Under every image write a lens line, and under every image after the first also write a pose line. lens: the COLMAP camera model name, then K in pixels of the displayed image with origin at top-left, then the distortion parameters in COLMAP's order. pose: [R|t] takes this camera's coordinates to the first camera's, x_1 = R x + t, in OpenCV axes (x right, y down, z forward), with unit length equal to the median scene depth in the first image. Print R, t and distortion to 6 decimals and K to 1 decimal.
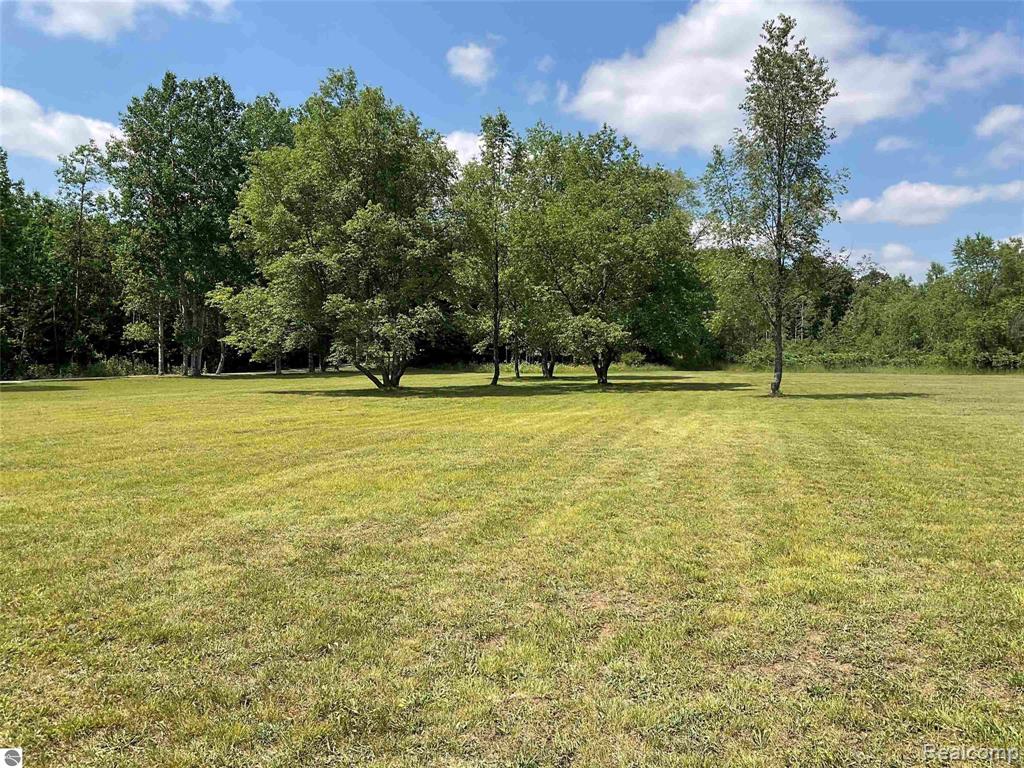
lens RADIAL K [[857.9, 0, 512.0], [0, 857.9, 384.0], [0, 0, 1]] dist [-0.001835, -0.009007]
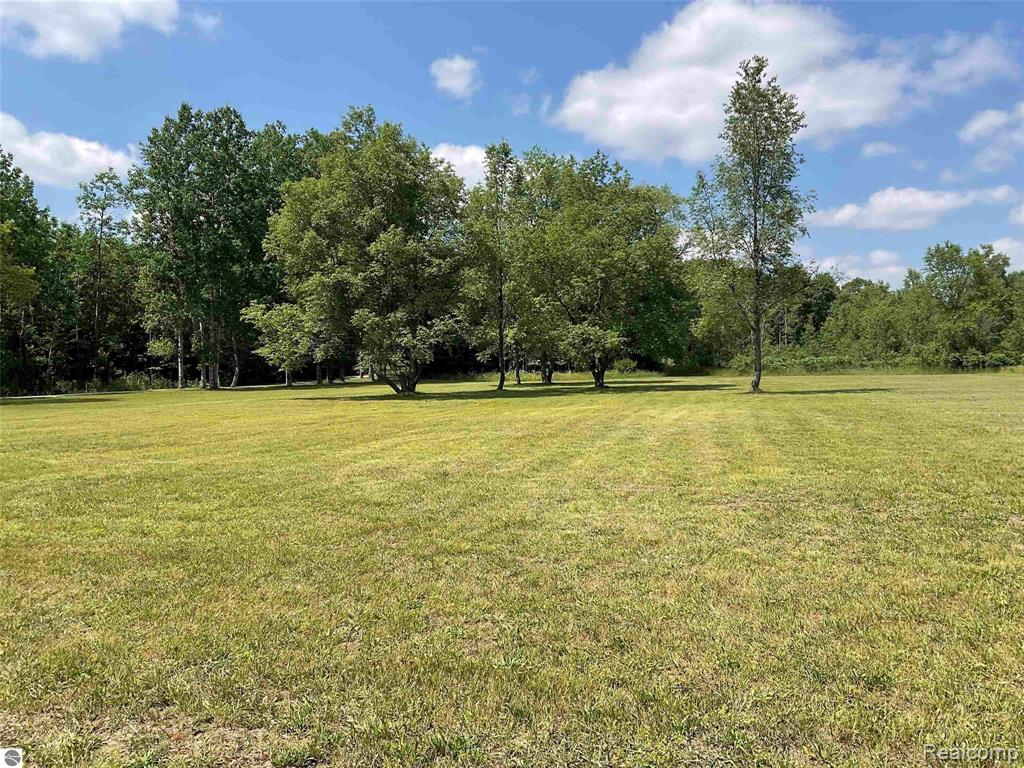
lens RADIAL K [[863.4, 0, 499.5], [0, 863.4, 397.5], [0, 0, 1]] dist [0.000347, 0.003273]
pose [[0.999842, -0.017751, -0.001177, -0.020696], [0.017751, 0.999842, 0.000092, 0.011022], [0.001175, -0.000113, 0.999999, -0.100122]]
